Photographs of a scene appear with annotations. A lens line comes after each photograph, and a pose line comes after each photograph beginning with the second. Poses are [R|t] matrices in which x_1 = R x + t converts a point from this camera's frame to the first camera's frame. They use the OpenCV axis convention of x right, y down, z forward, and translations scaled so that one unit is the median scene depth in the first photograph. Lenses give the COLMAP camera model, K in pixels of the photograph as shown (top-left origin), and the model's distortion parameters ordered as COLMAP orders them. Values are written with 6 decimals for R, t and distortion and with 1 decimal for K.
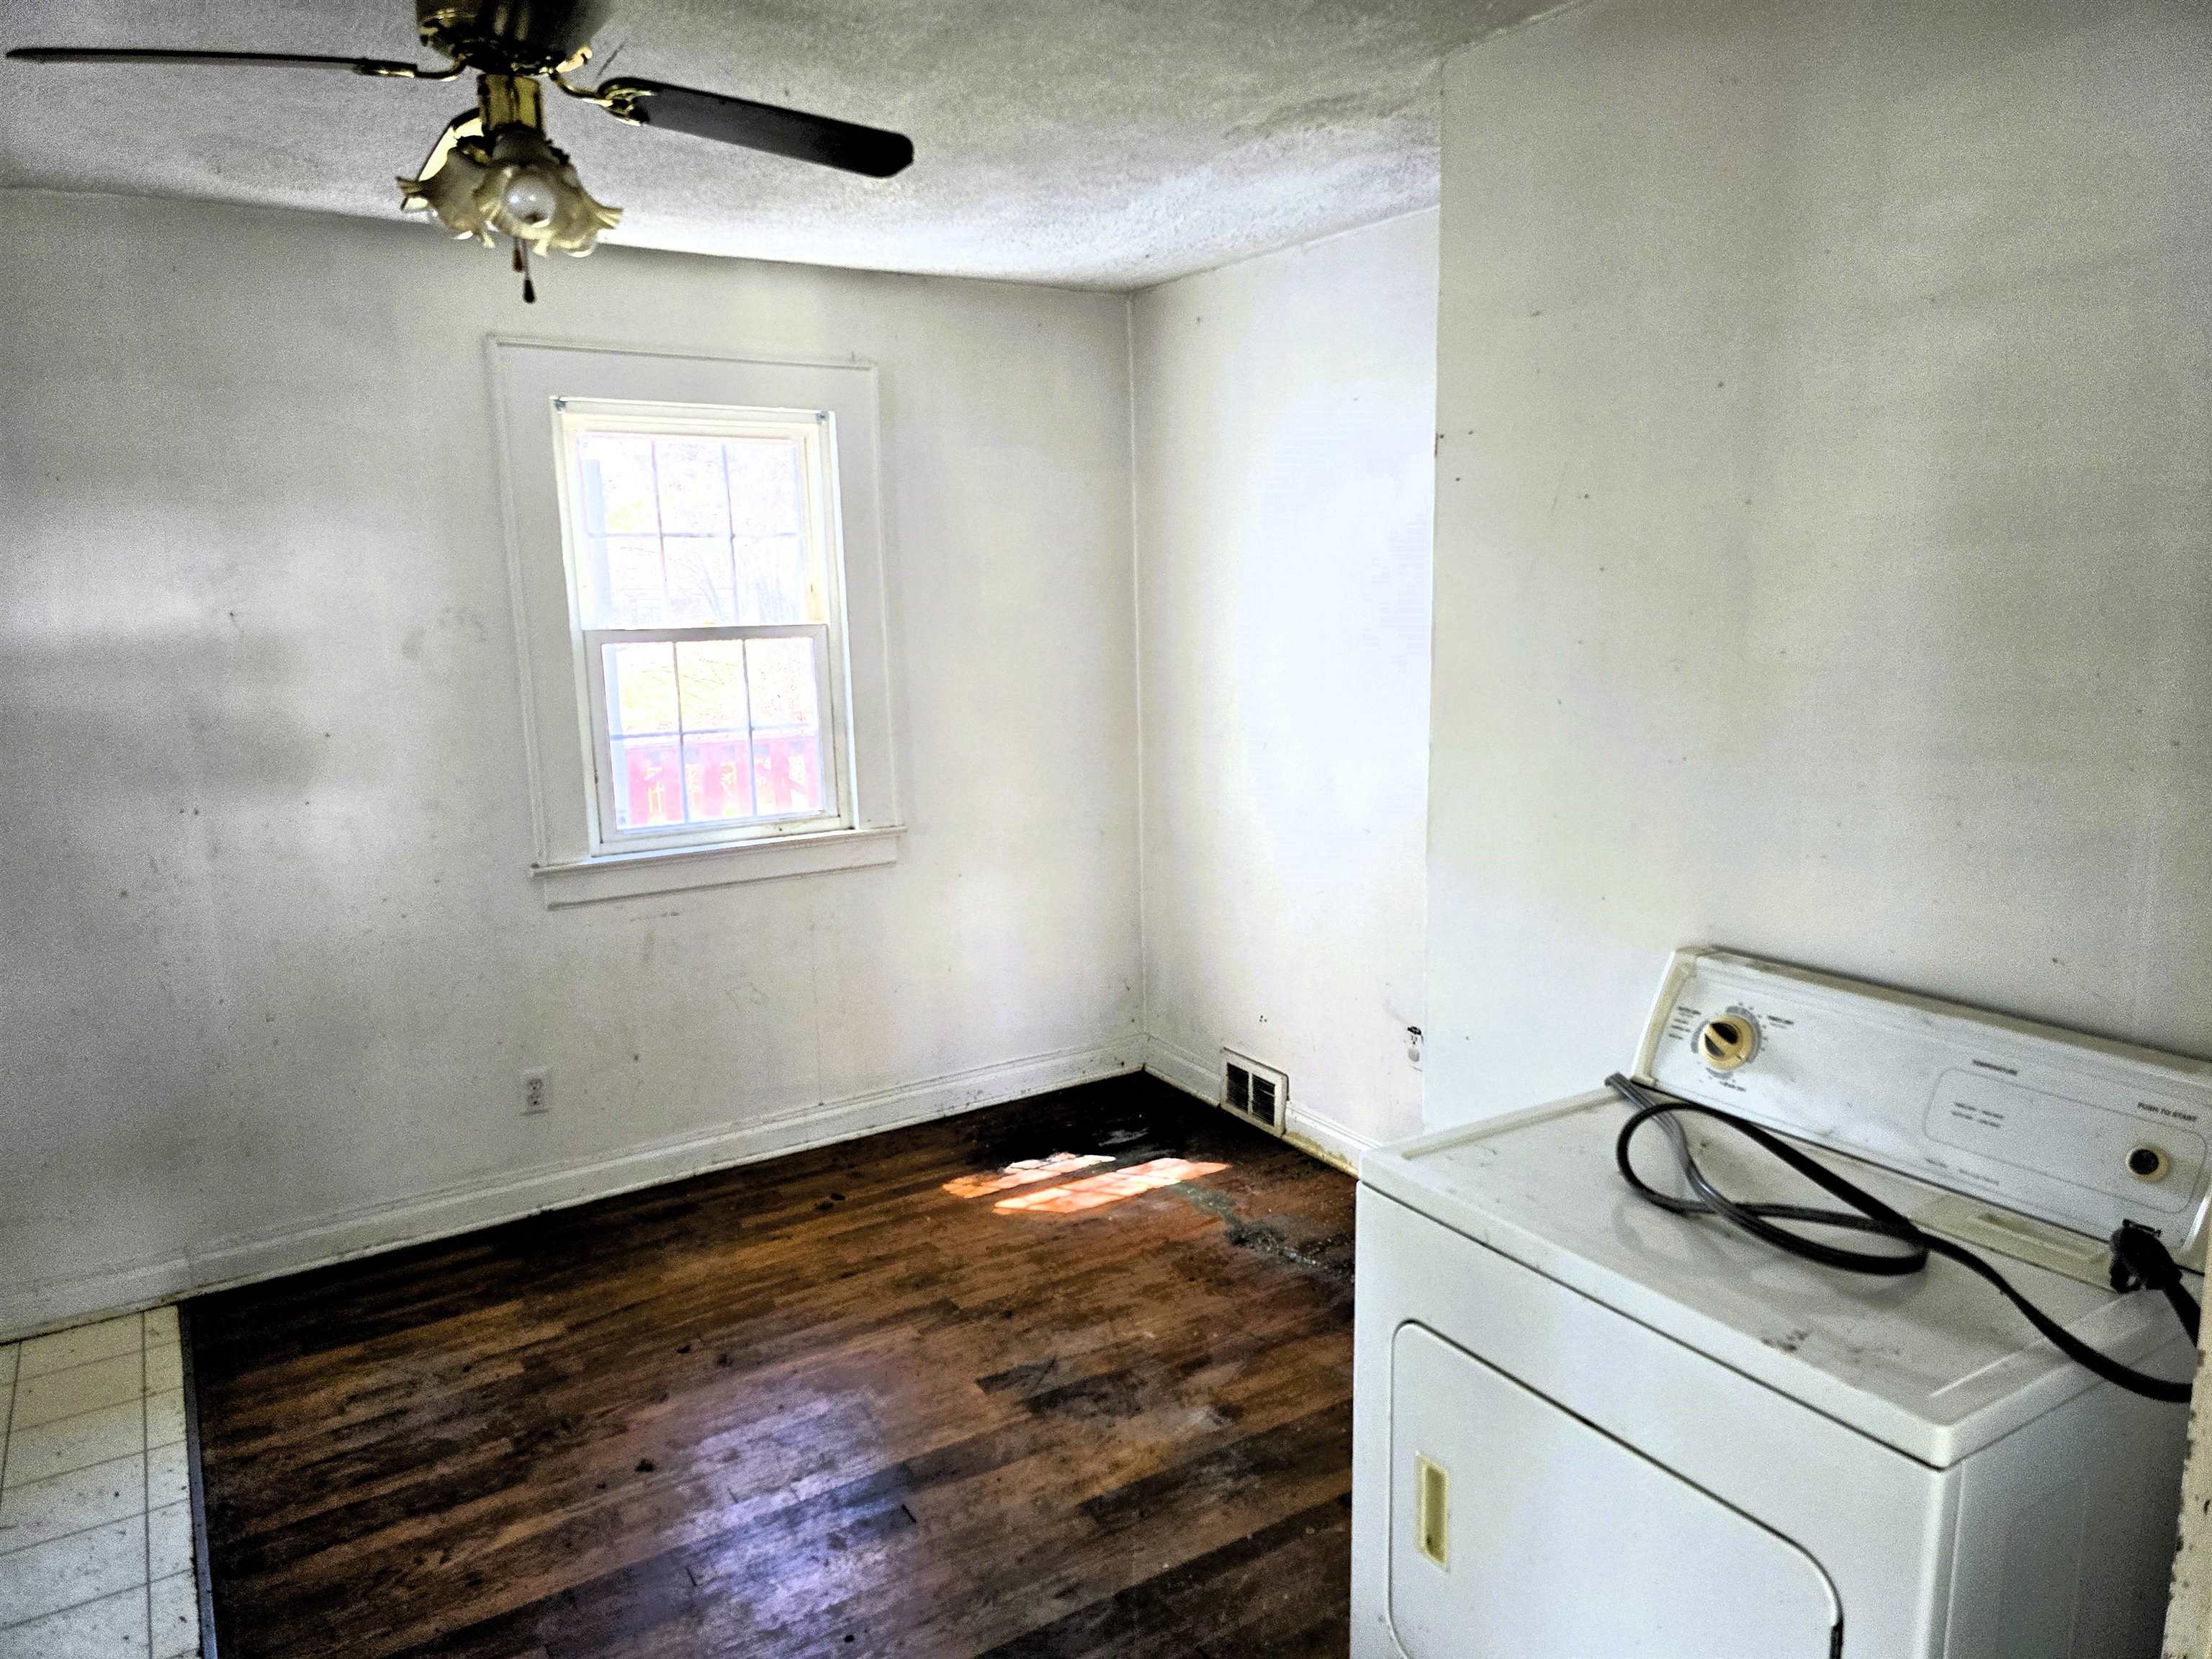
lens RADIAL K [[1489.5, 0, 1116.0], [0, 1489.5, 837.3], [0, 0, 1]] dist [0.070442, -0.062216]
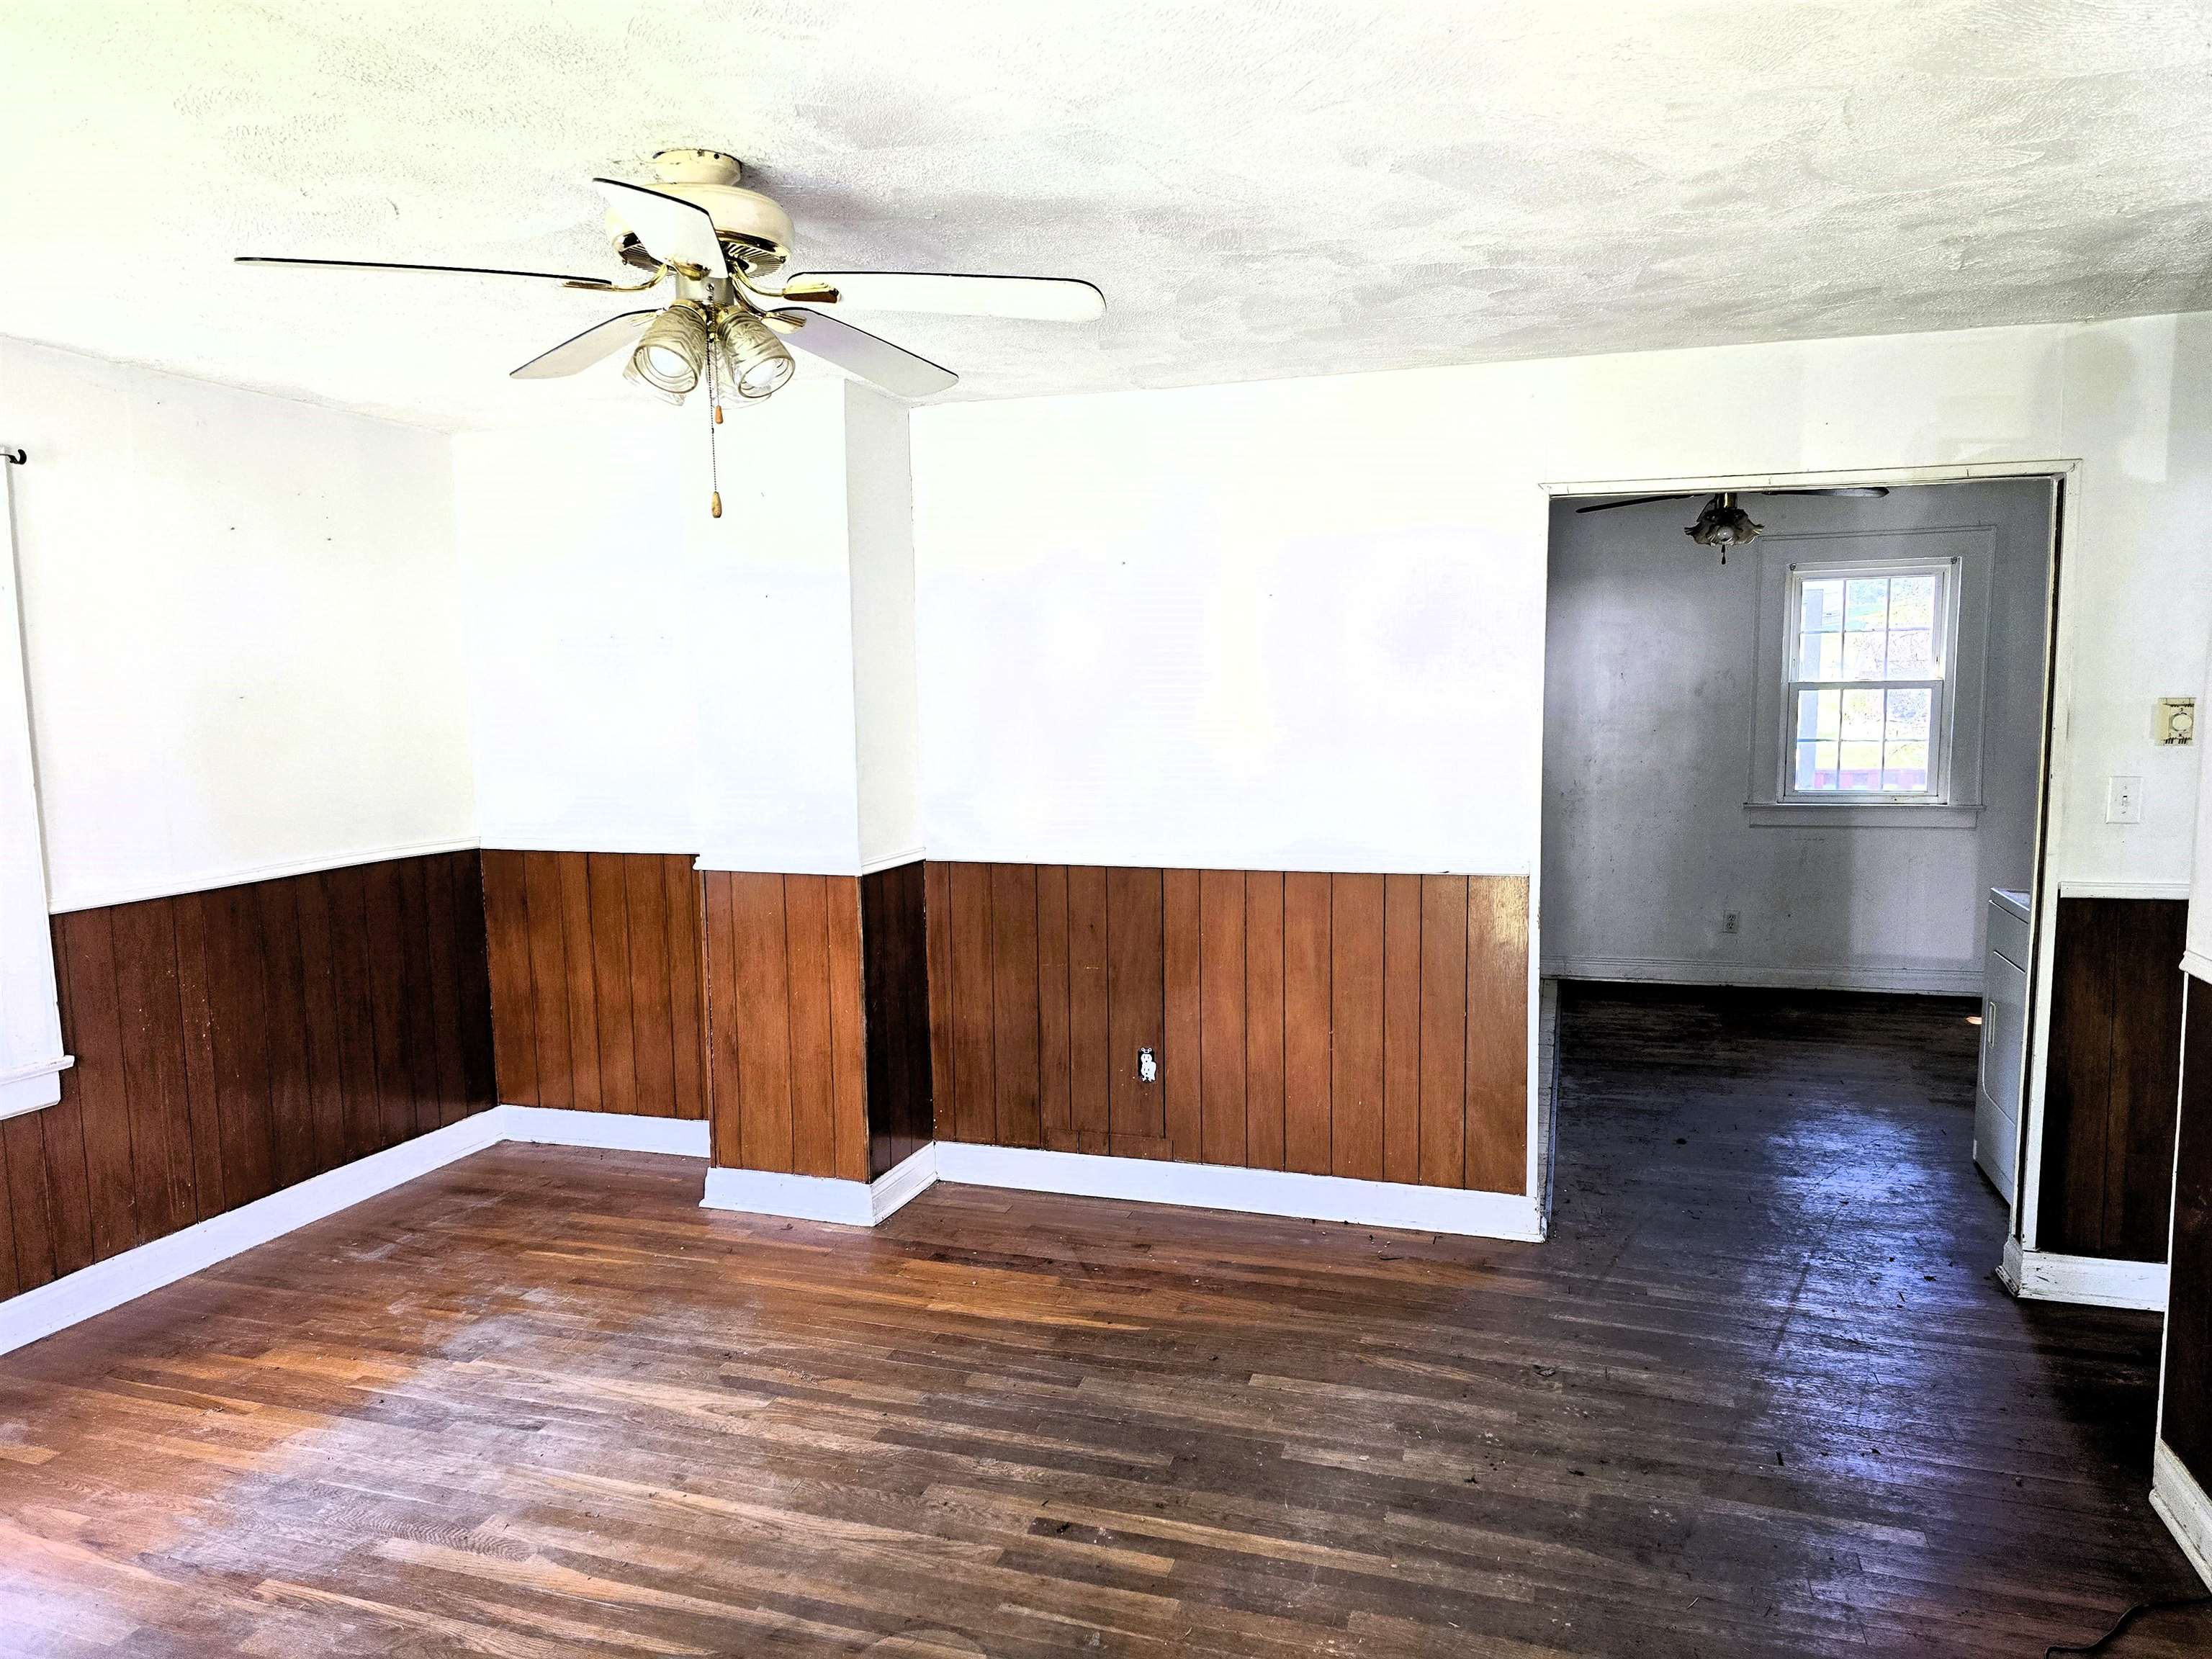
lens RADIAL K [[1489.5, 0, 1105.4], [0, 1489.5, 846.6], [0, 0, 1]] dist [0.070442, -0.062216]
pose [[0.644666, 0.104688, -0.757262, 0.676059], [-0.129783, 0.991187, 0.026542, 0.159718], [0.753367, 0.081169, 0.652572, -1.071010]]
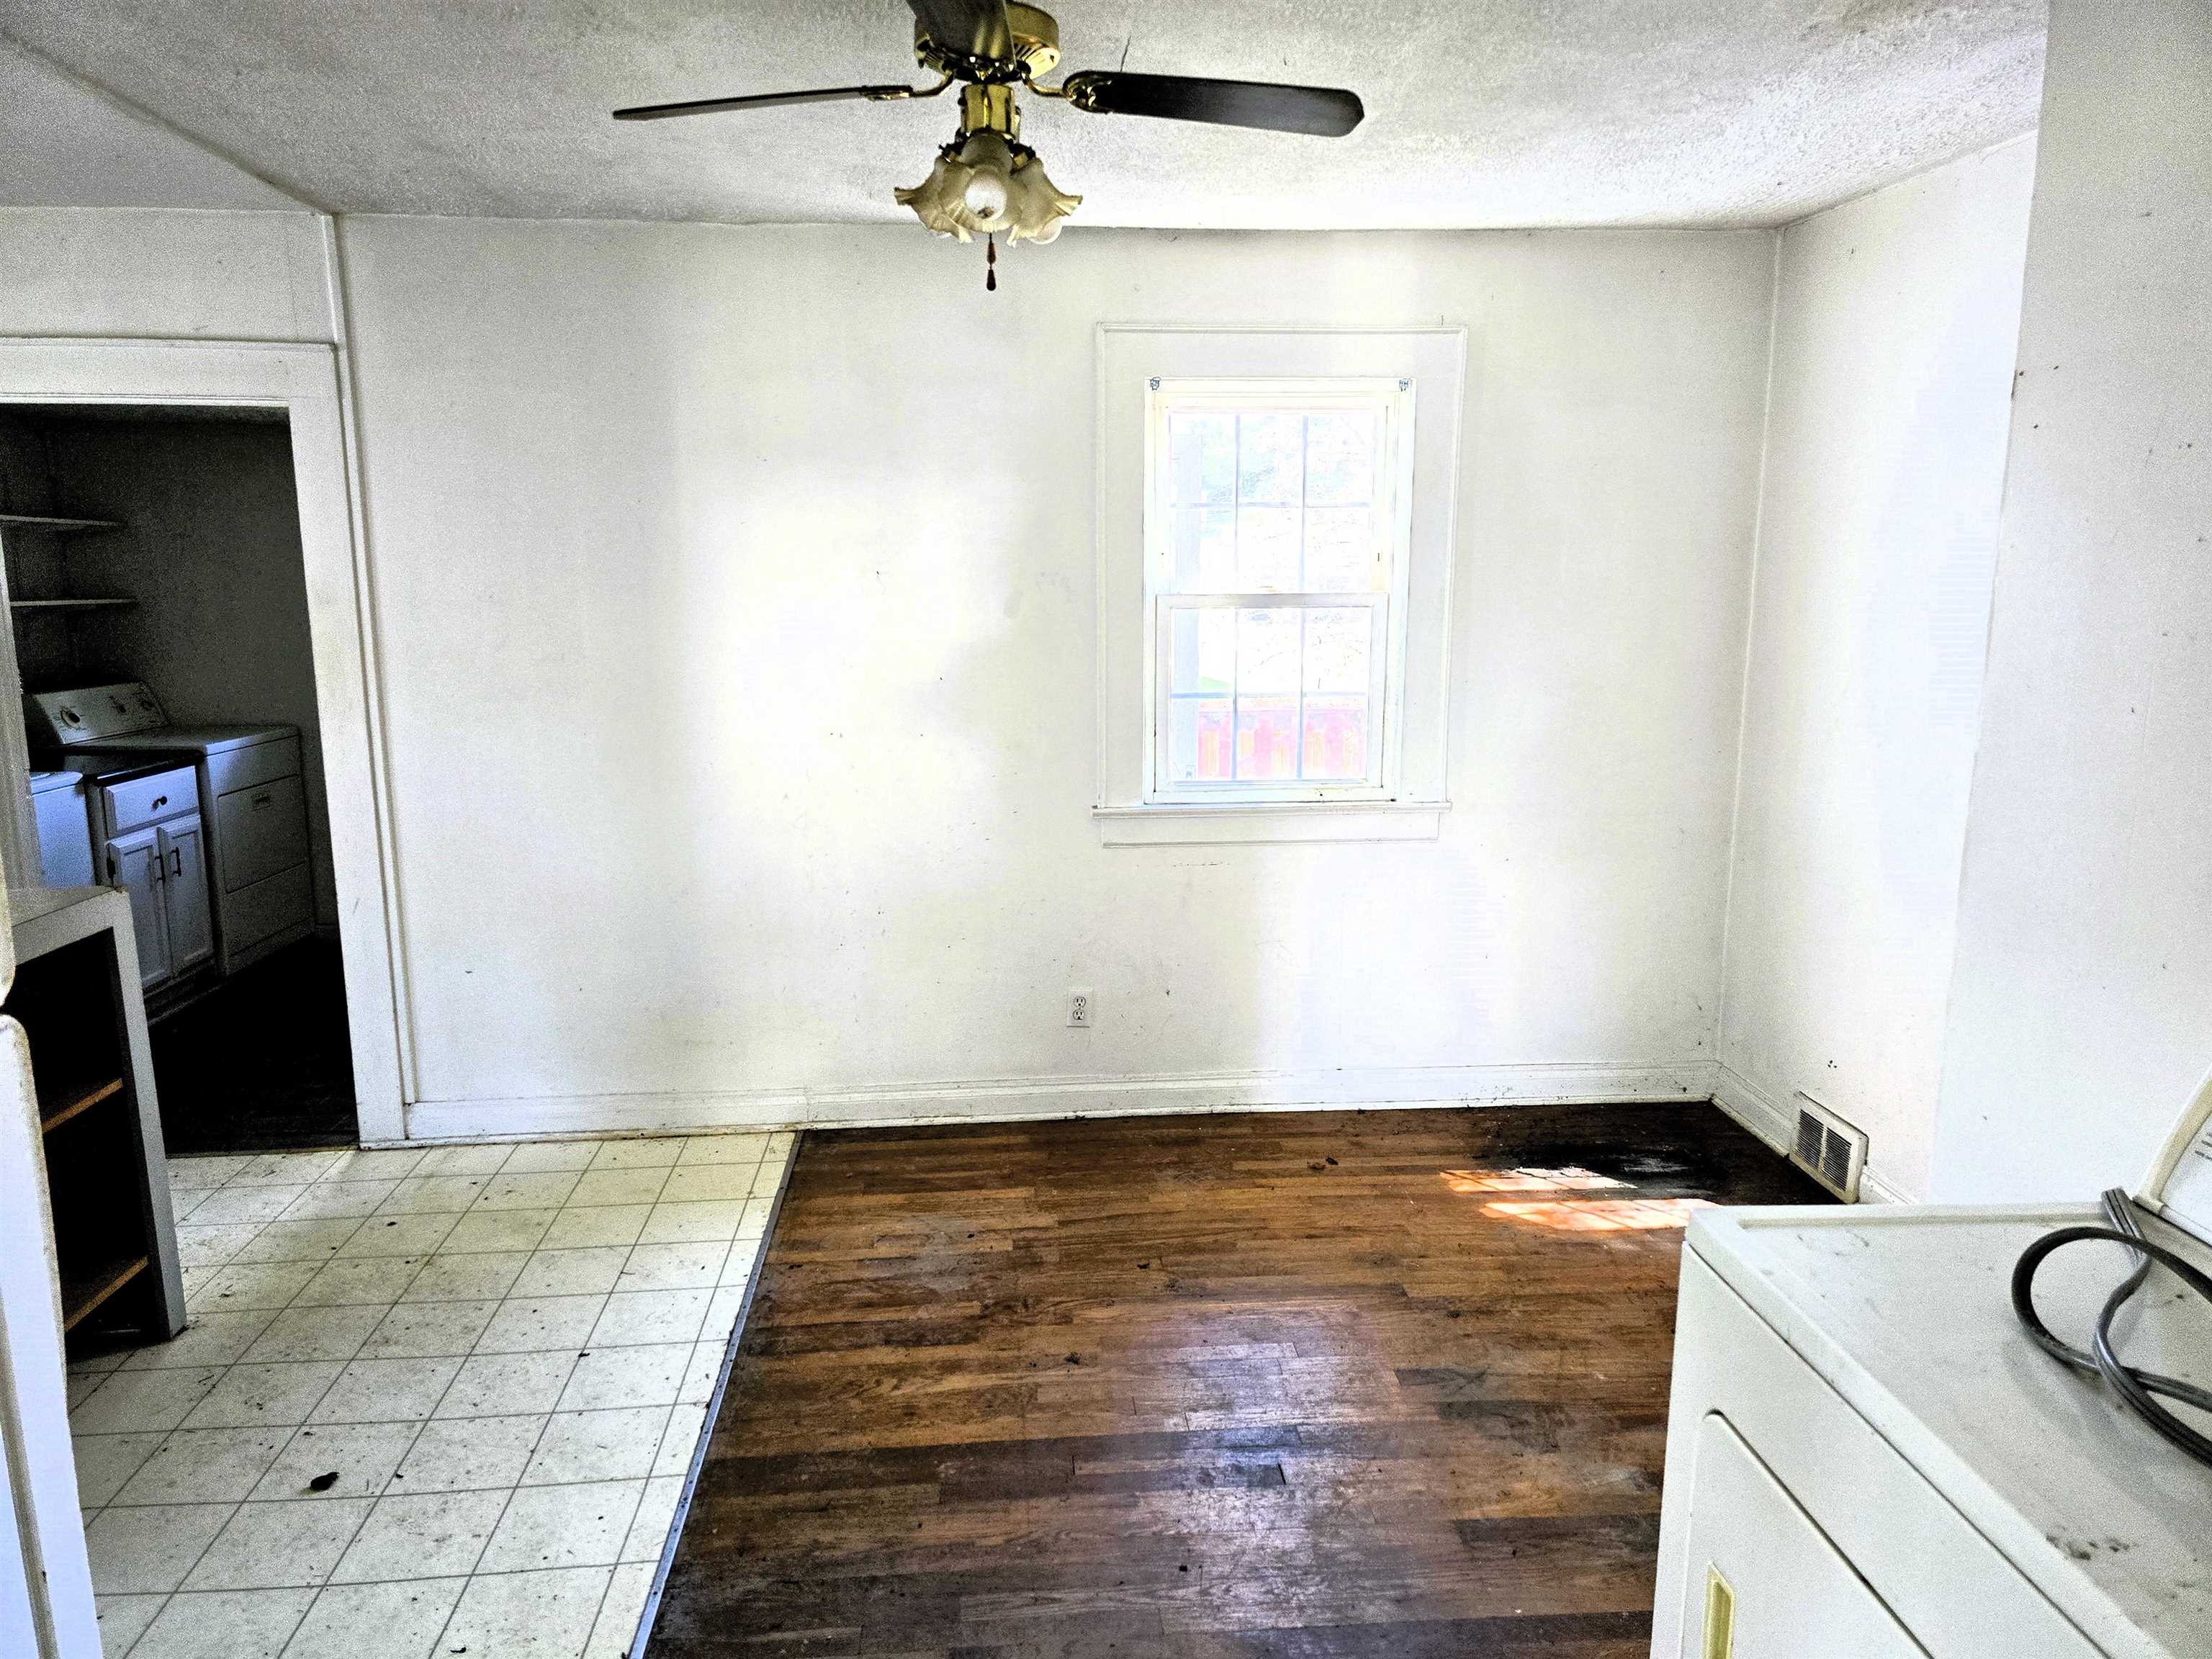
lens RADIAL K [[1489.5, 0, 1089.8], [0, 1489.5, 833.6], [0, 0, 1]] dist [0.070442, -0.062216]
pose [[0.881417, 0.103496, -0.460861, 0.142606], [-0.096629, 0.994574, 0.038546, -0.003513], [0.462350, 0.010558, 0.886635, 0.035804]]
